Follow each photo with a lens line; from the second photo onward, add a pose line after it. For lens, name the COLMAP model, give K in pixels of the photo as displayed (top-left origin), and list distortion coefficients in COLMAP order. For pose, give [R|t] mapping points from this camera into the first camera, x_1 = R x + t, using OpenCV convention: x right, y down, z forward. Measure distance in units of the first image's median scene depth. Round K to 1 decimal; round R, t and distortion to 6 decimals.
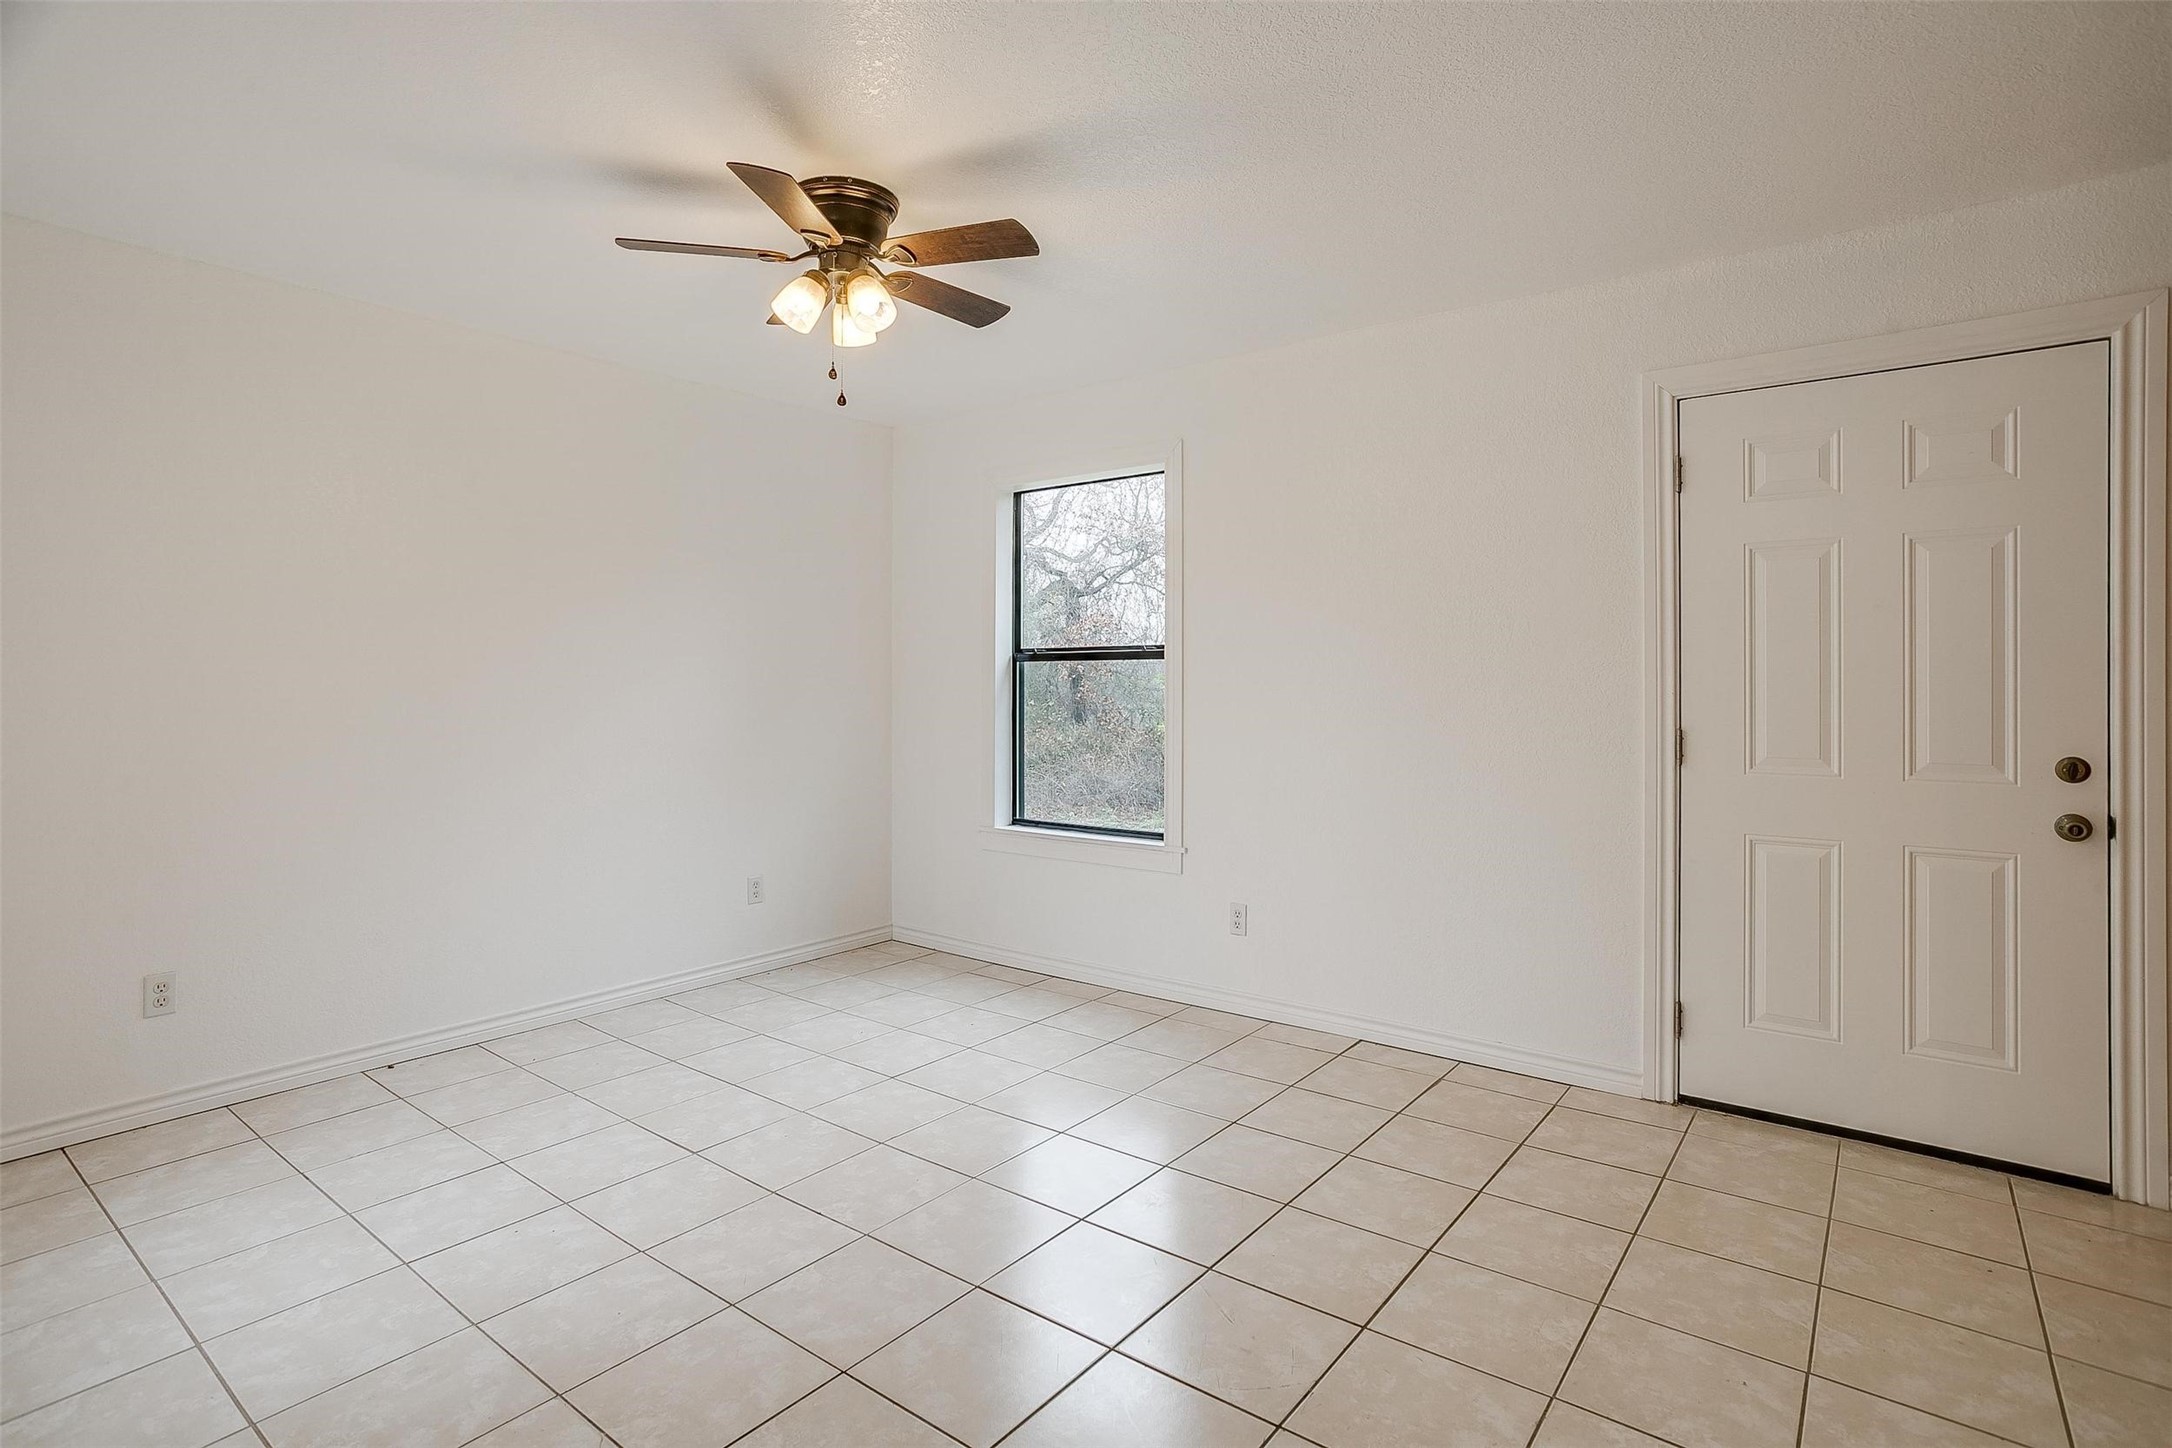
lens RADIAL K [[1073.7, 0, 1088.5], [0, 1073.7, 678.8], [0, 0, 1]] dist [-0.050398, 0.029677]
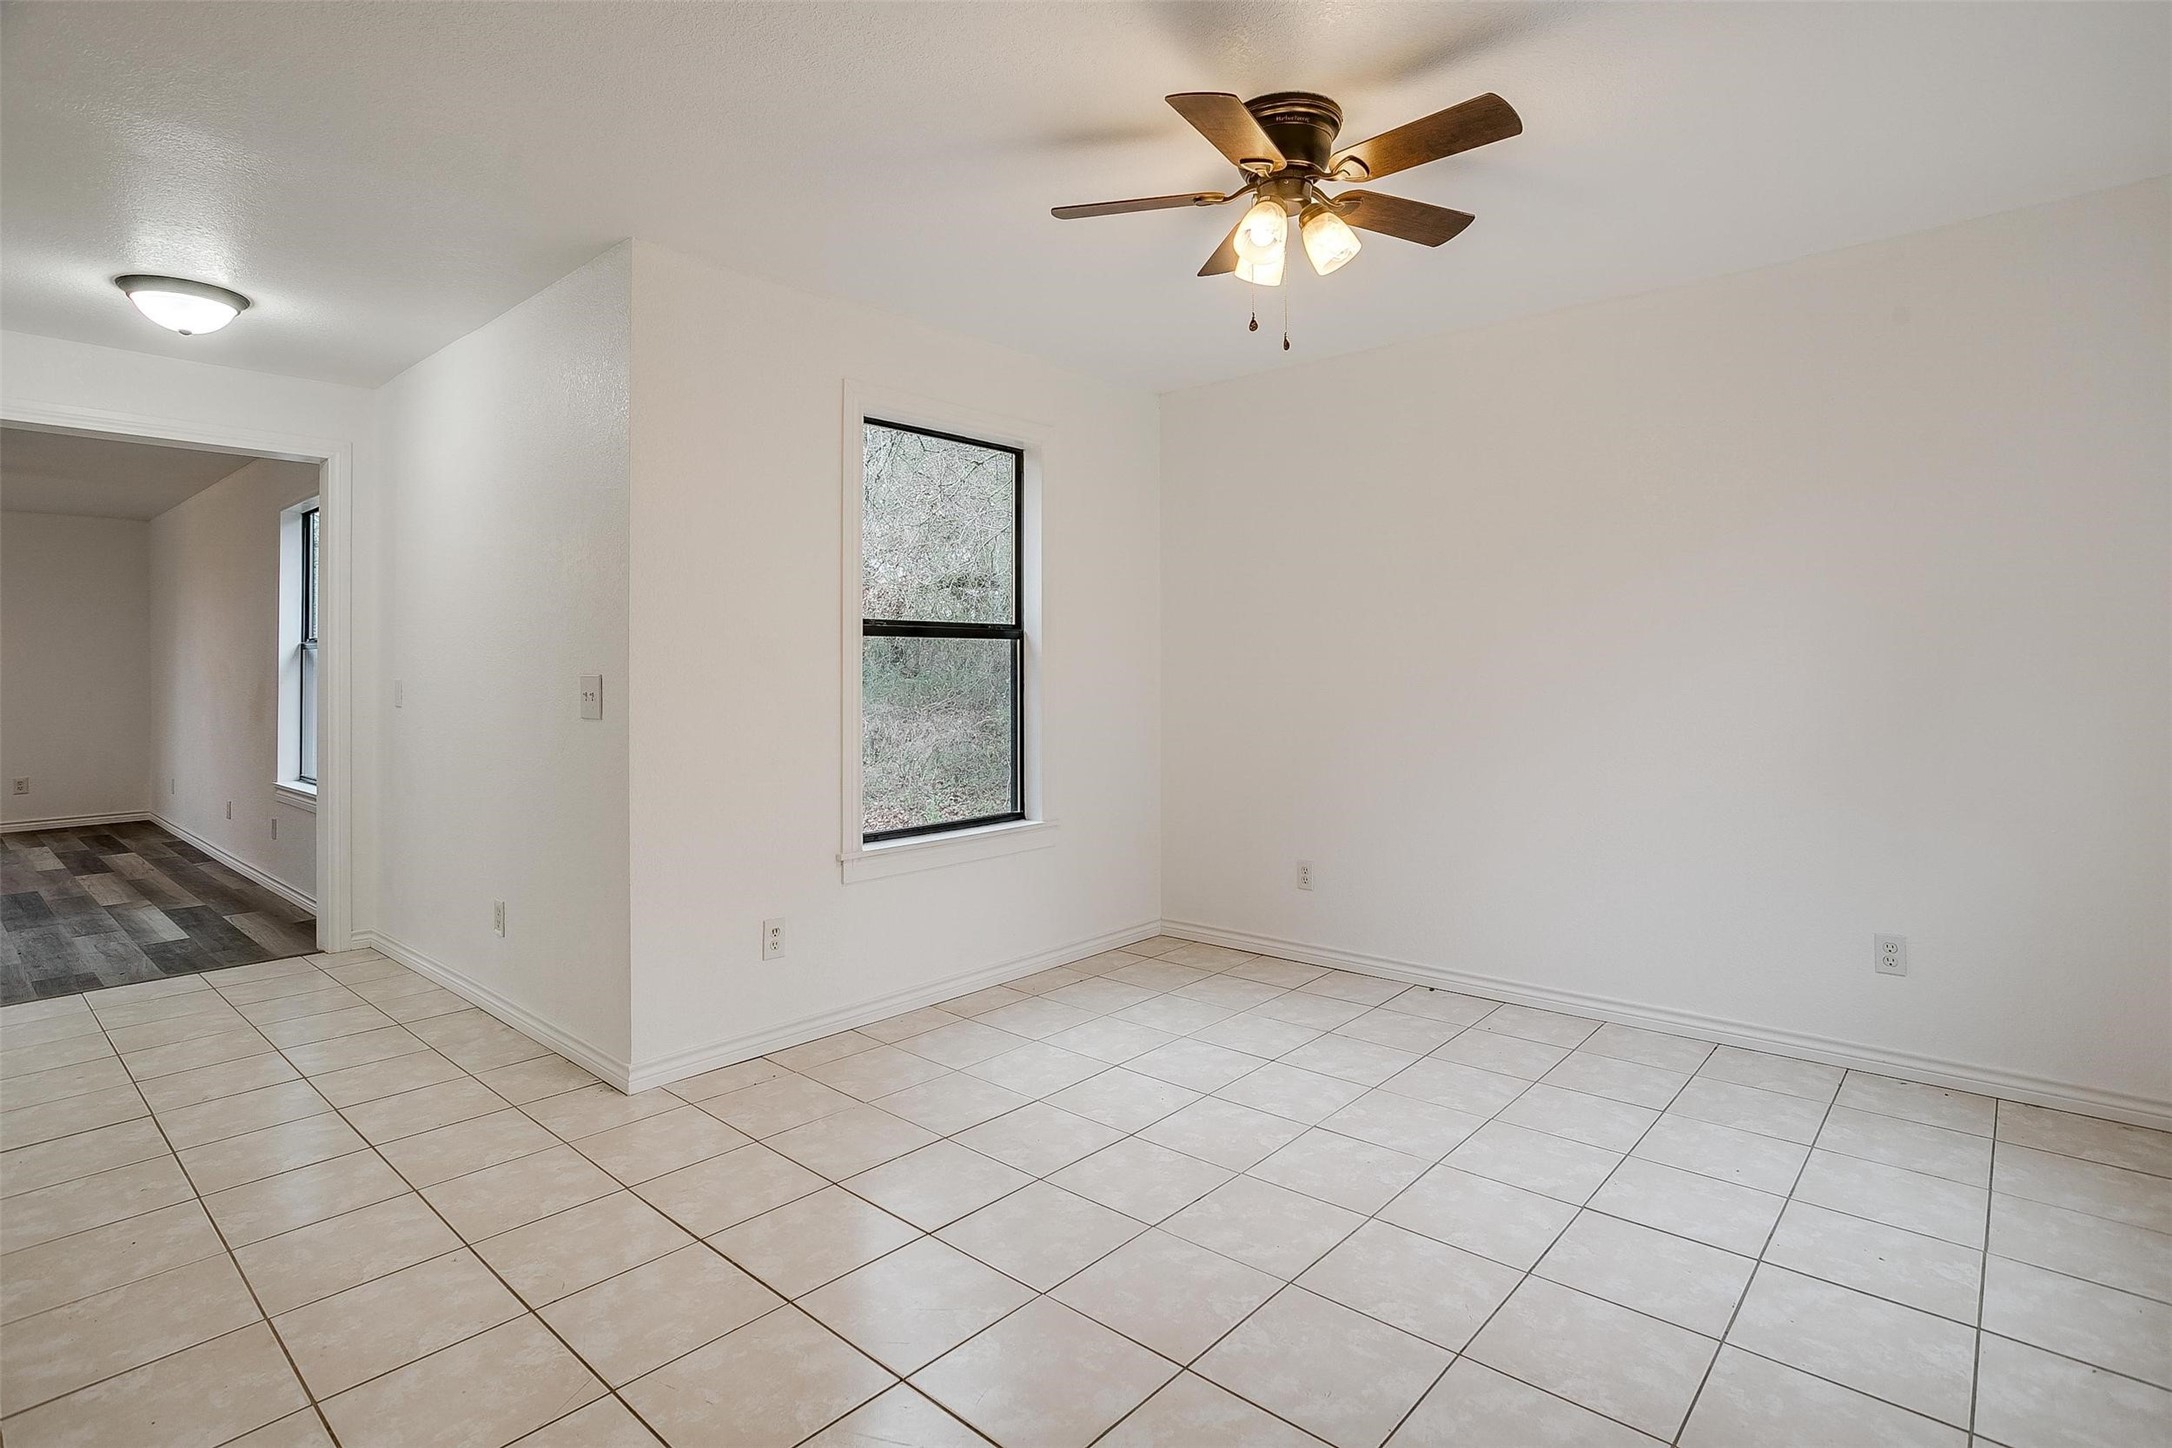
lens RADIAL K [[1080.2, 0, 1089.2], [0, 1080.2, 653.5], [0, 0, 1]] dist [-0.050457, 0.025179]
pose [[-0.066045, -0.008485, -0.997781, 0.484810], [0.010176, 0.999906, -0.009177, 0.004723], [0.997765, -0.010759, -0.065952, 0.632527]]
